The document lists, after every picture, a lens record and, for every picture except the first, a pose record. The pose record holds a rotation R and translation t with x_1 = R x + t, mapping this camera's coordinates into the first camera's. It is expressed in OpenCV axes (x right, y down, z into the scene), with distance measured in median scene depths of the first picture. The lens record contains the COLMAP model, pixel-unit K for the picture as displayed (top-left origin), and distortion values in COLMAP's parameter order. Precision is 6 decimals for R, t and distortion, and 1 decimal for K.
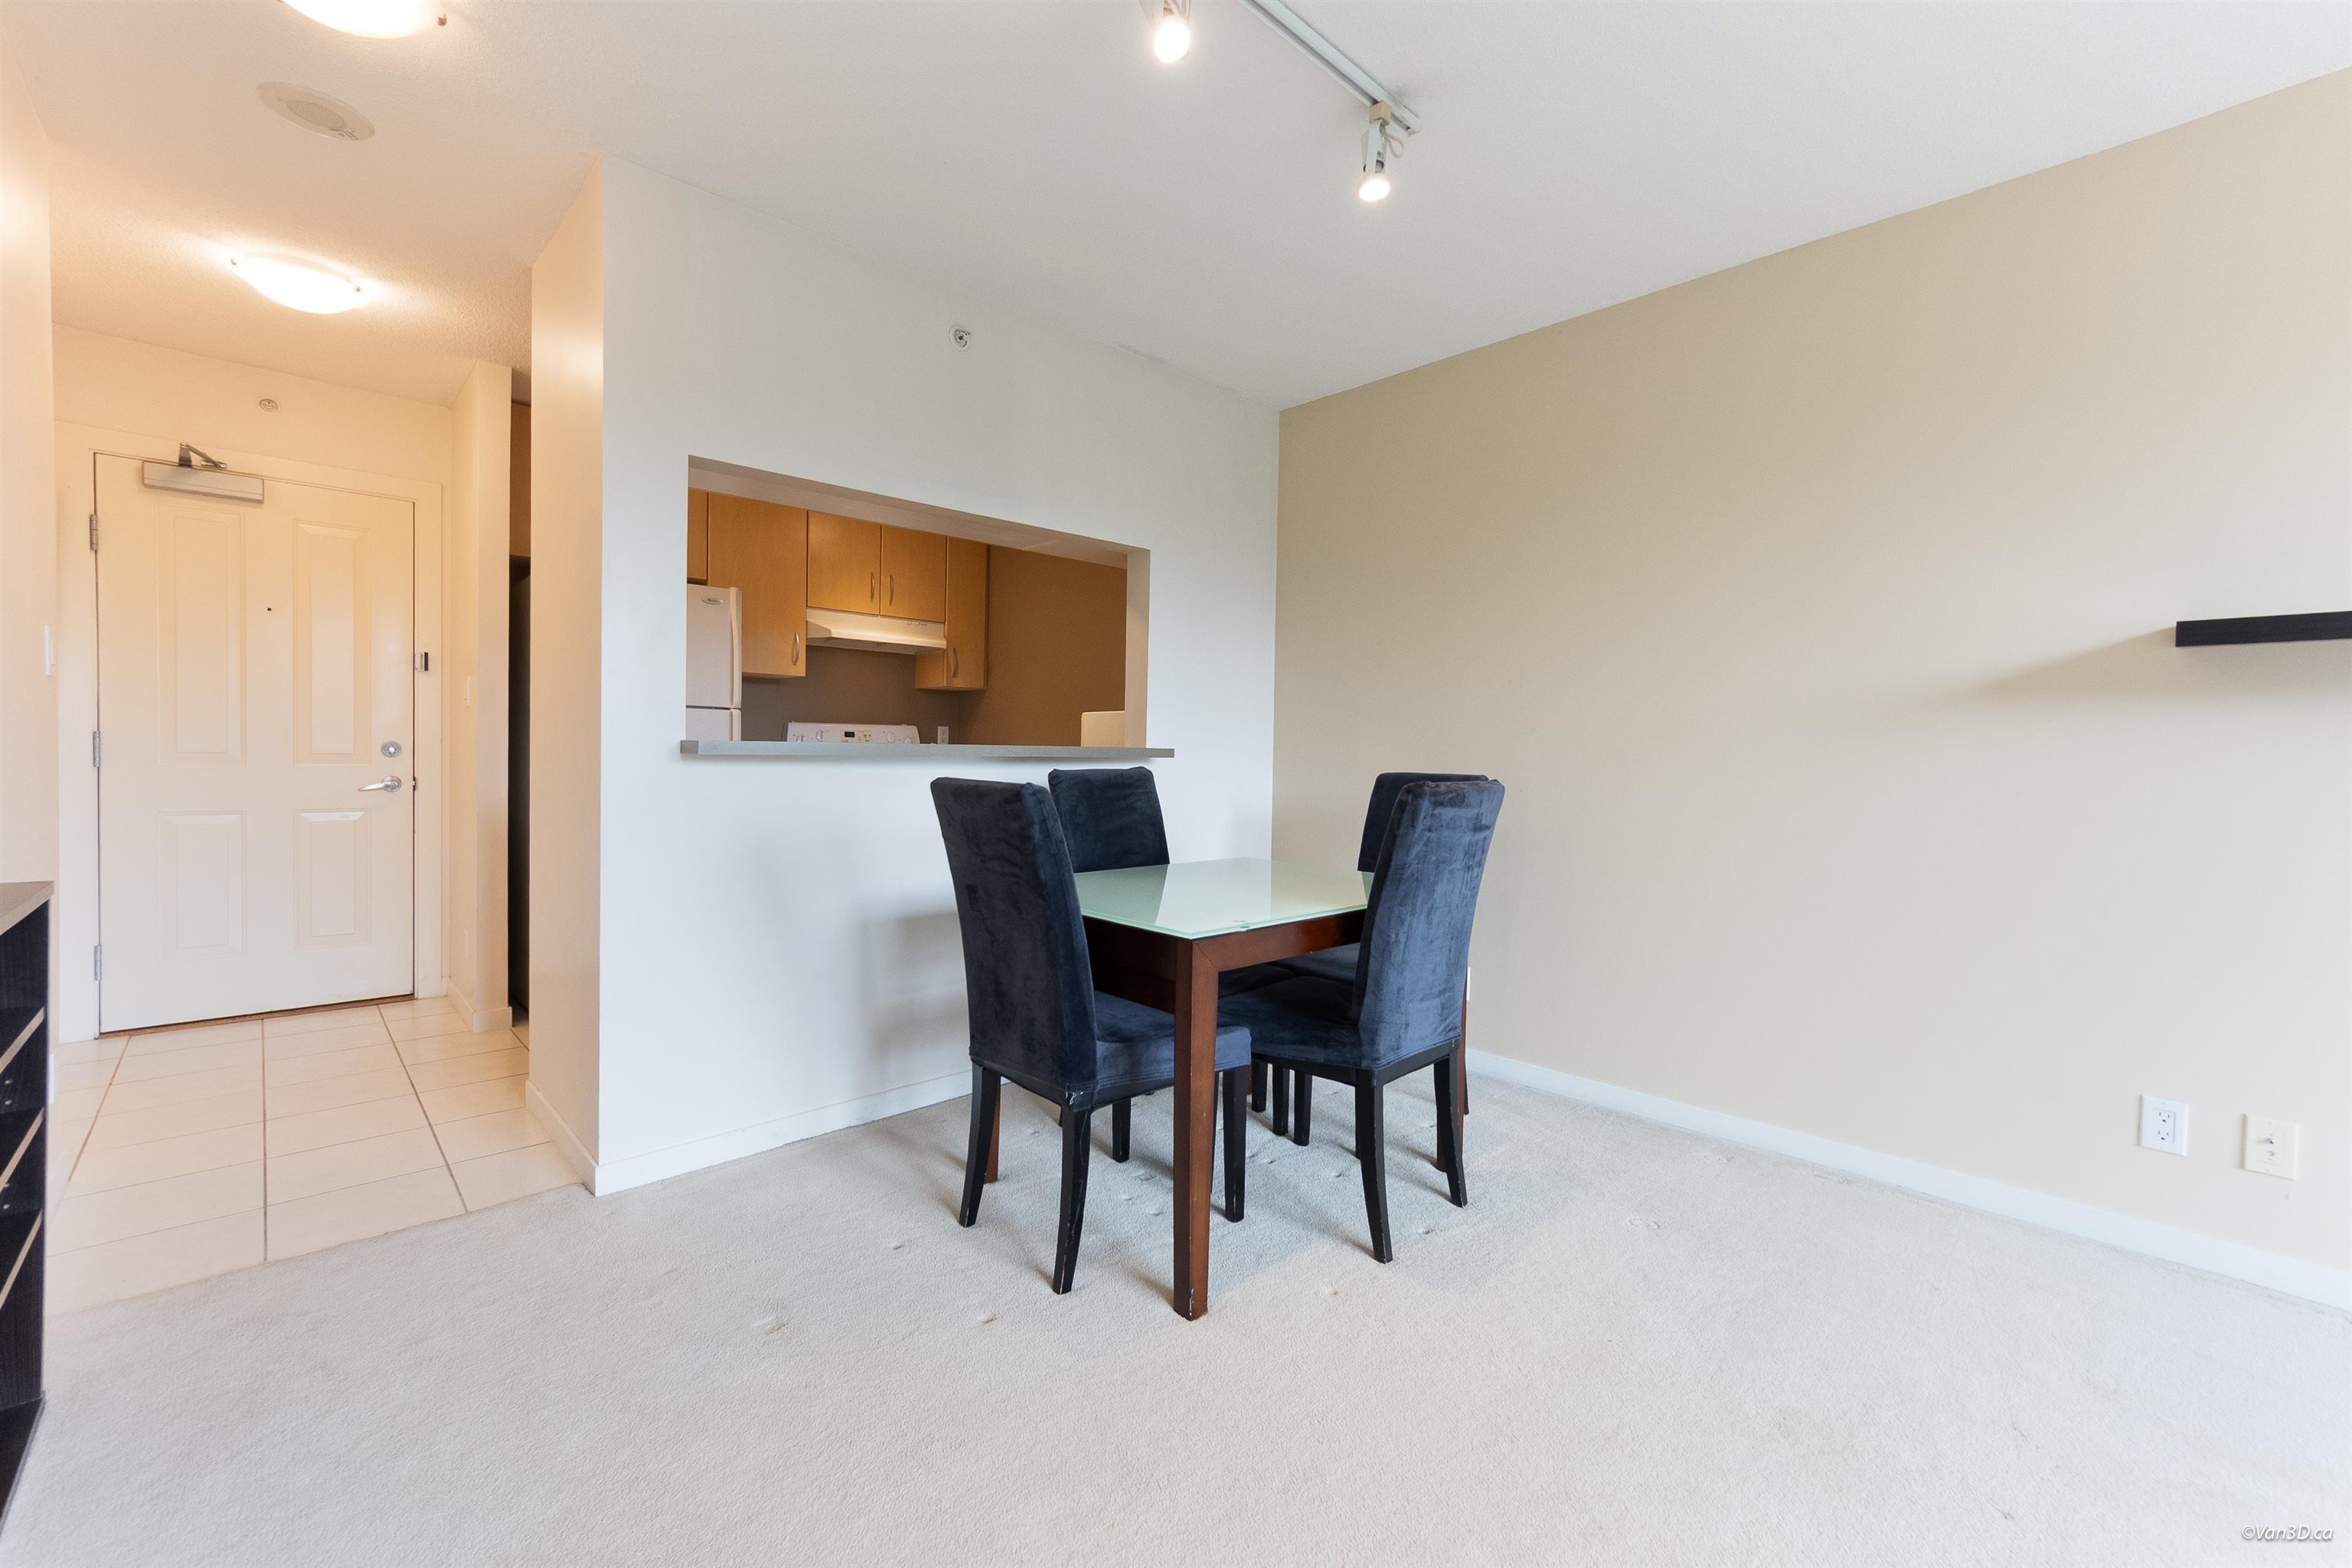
lens RADIAL K [[950.8, 0, 1177.6], [0, 950.8, 762.9], [0, 0, 1]] dist [-0.000780, 0.000129]
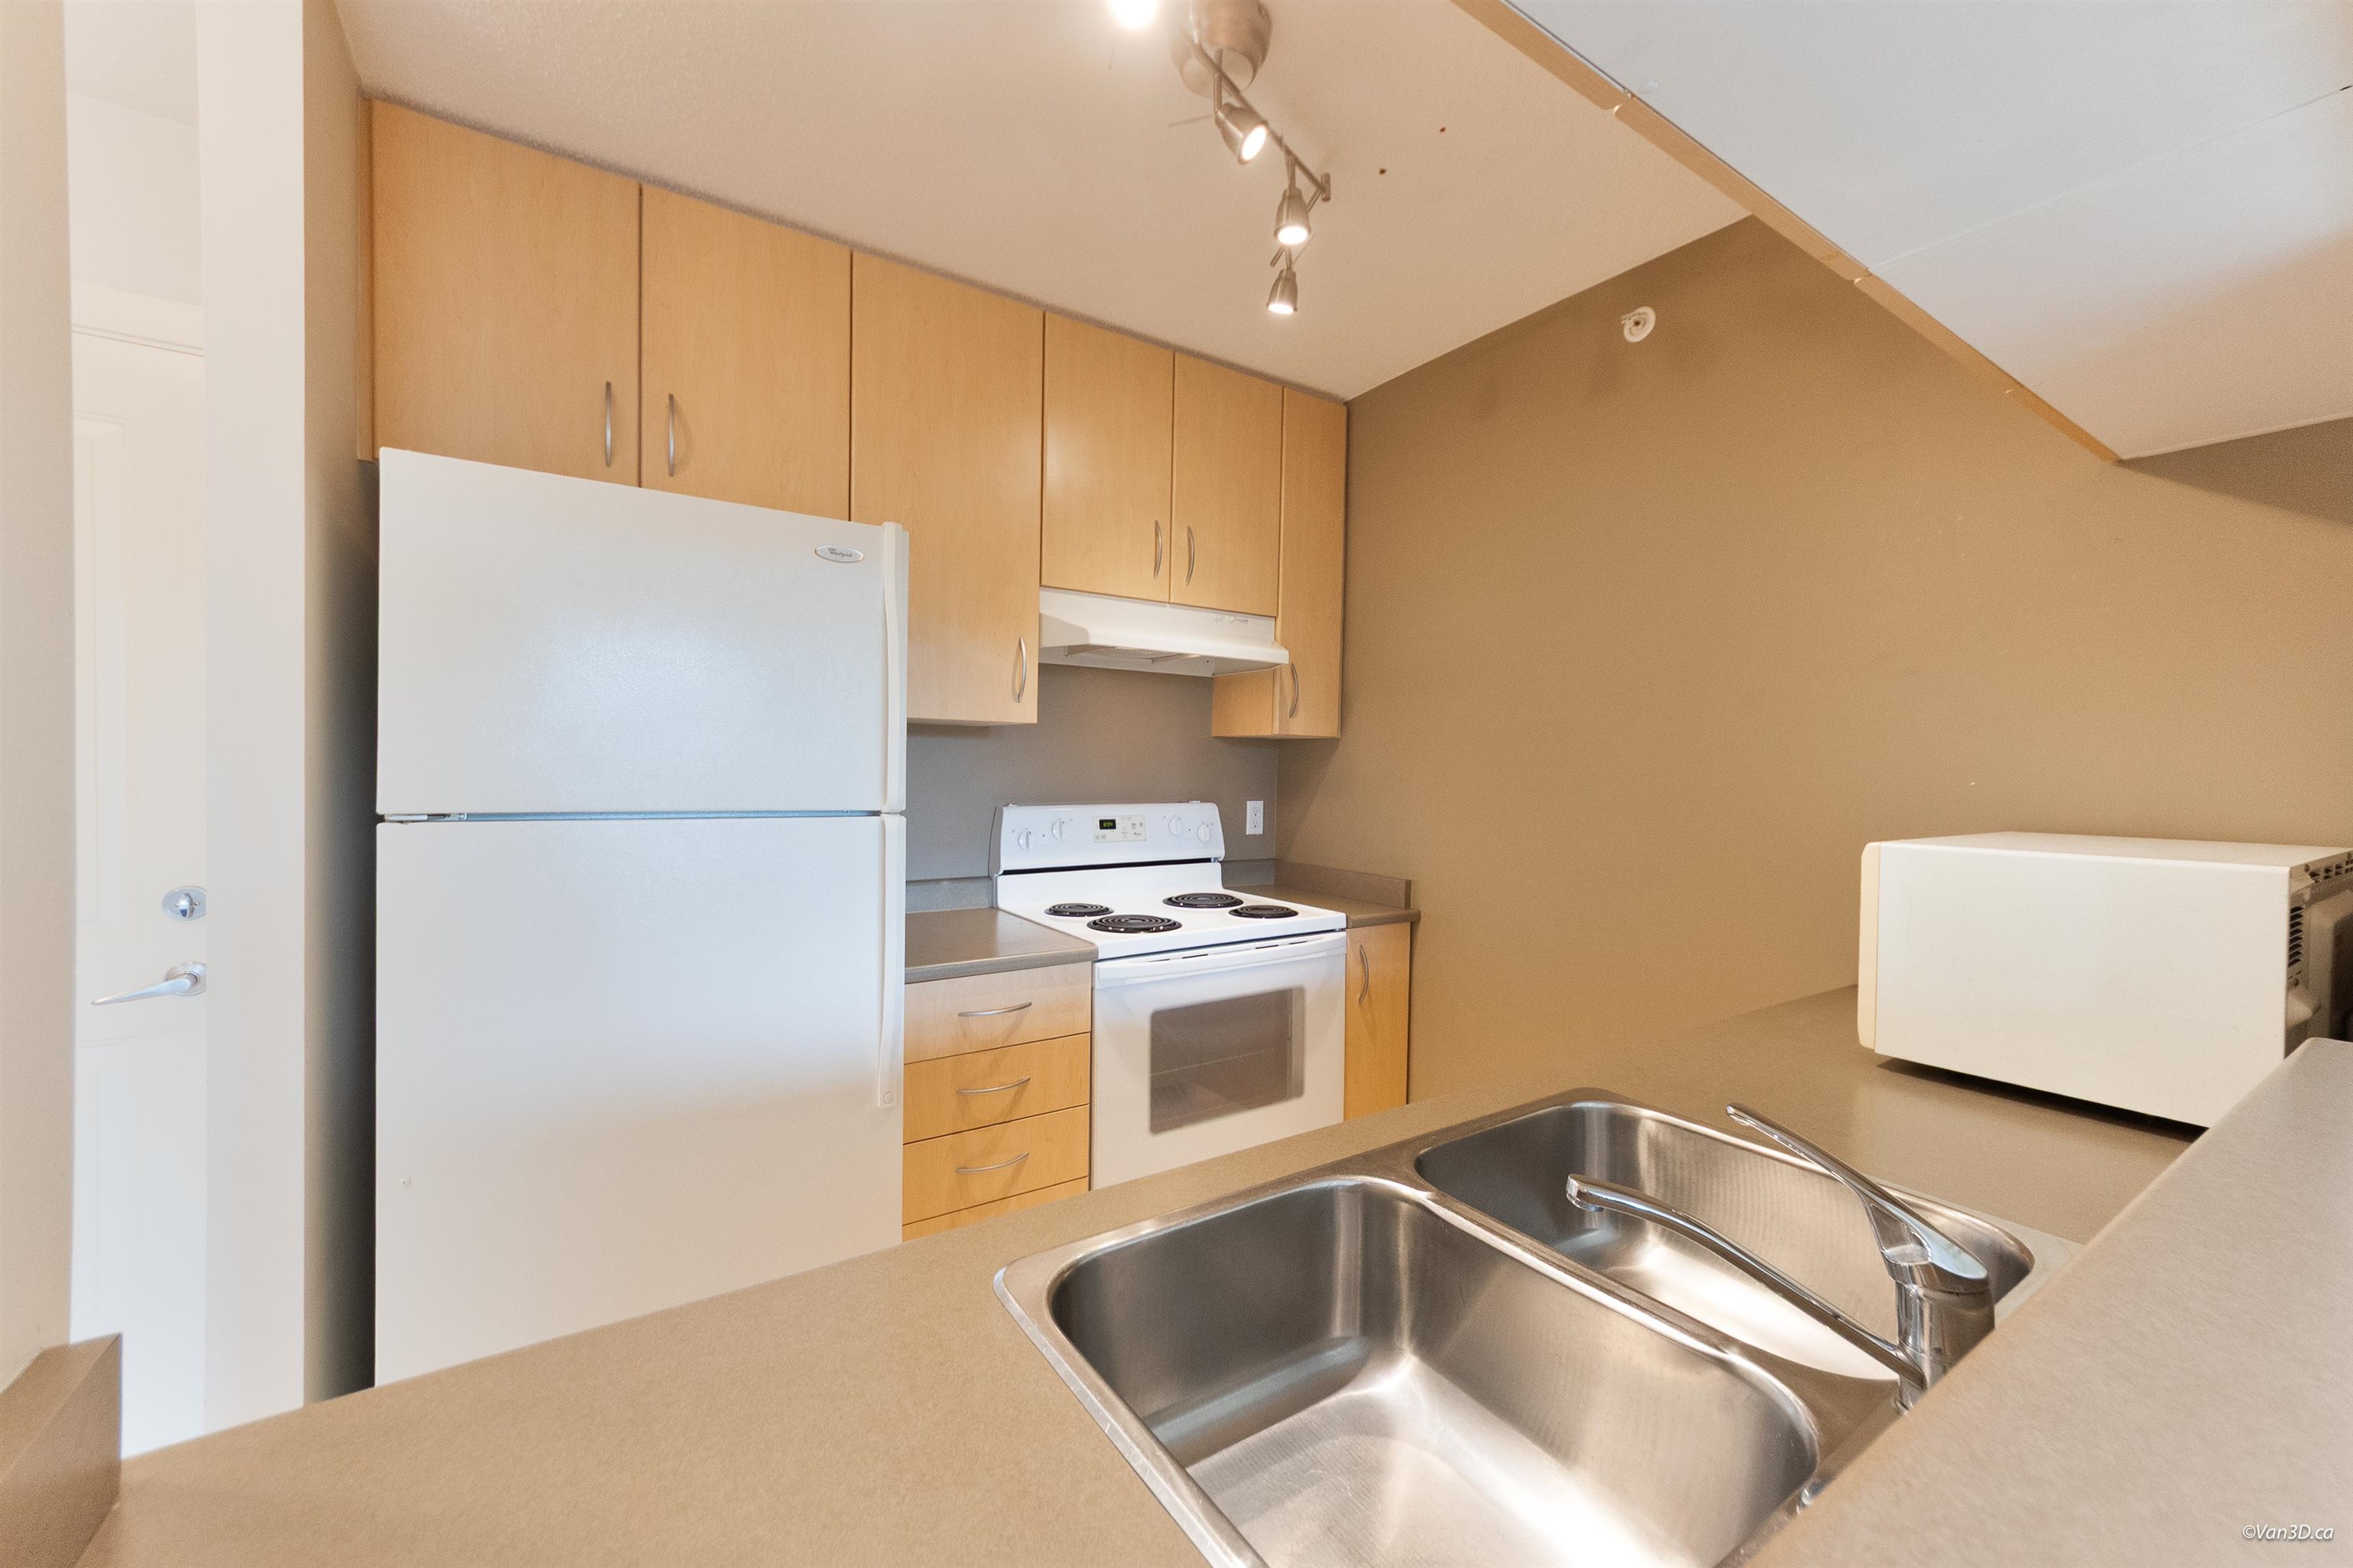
lens RADIAL K [[918.3, 0, 1180.2], [0, 918.3, 769.1], [0, 0, 1]] dist [0.004570, 0.000643]
pose [[0.983589, 0.004130, -0.180379, -0.233878], [-0.005586, 0.999956, -0.007564, -0.064789], [0.180340, 0.008447, 0.983568, 0.545541]]
